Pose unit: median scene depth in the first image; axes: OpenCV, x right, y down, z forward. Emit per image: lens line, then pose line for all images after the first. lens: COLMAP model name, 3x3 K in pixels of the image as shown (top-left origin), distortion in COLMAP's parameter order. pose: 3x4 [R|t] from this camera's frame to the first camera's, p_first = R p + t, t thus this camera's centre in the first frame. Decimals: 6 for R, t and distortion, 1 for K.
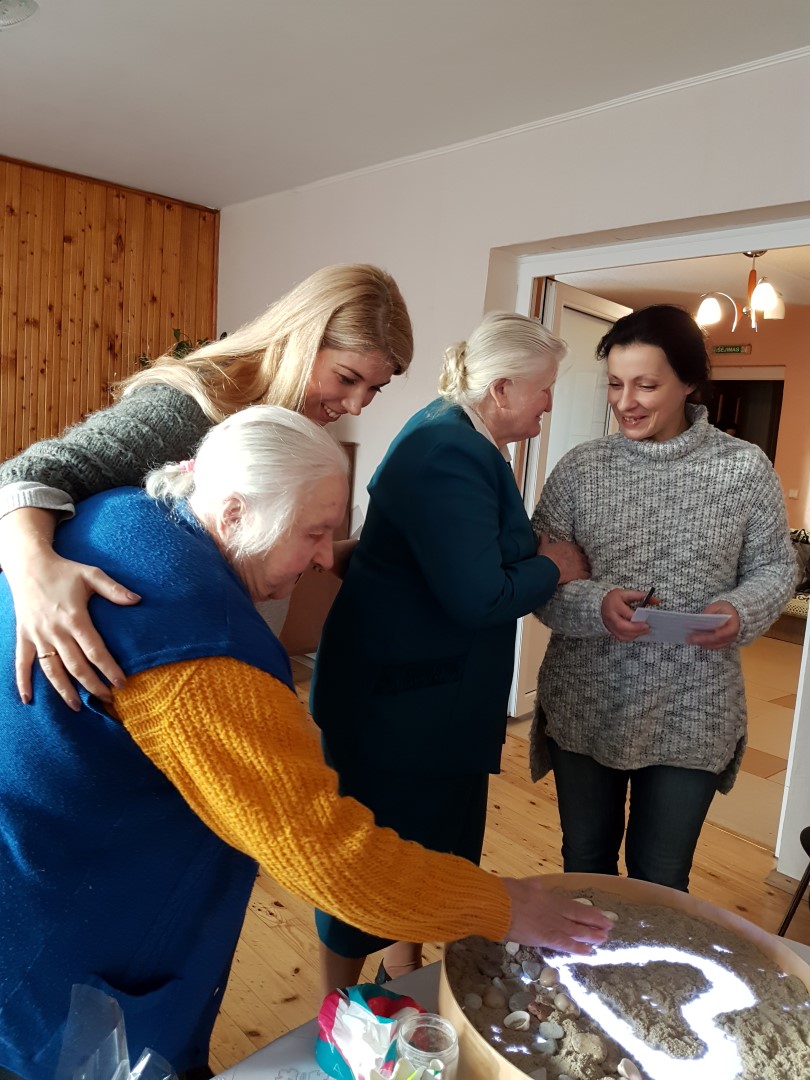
lens RADIAL K [[824.1, 0, 402.6], [0, 824.1, 542.7], [0, 0, 1]] dist [0.089024, -0.119327]
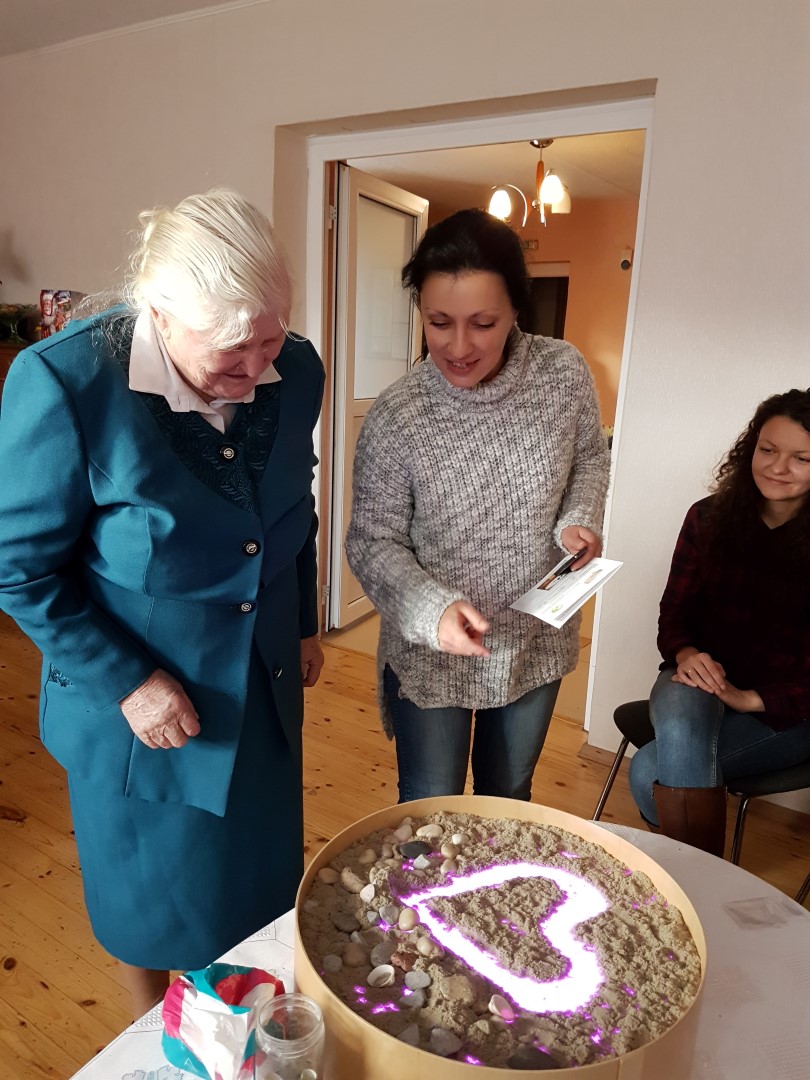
lens RADIAL K [[819.2, 0, 405.0], [0, 819.2, 540.0], [0, 0, 1]] dist [0.123737, -0.202692]
pose [[0.969562, -0.085450, 0.229450, -0.010067], [0.059334, 0.991190, 0.118413, -0.023195], [-0.237547, -0.101195, 0.966090, 0.134235]]
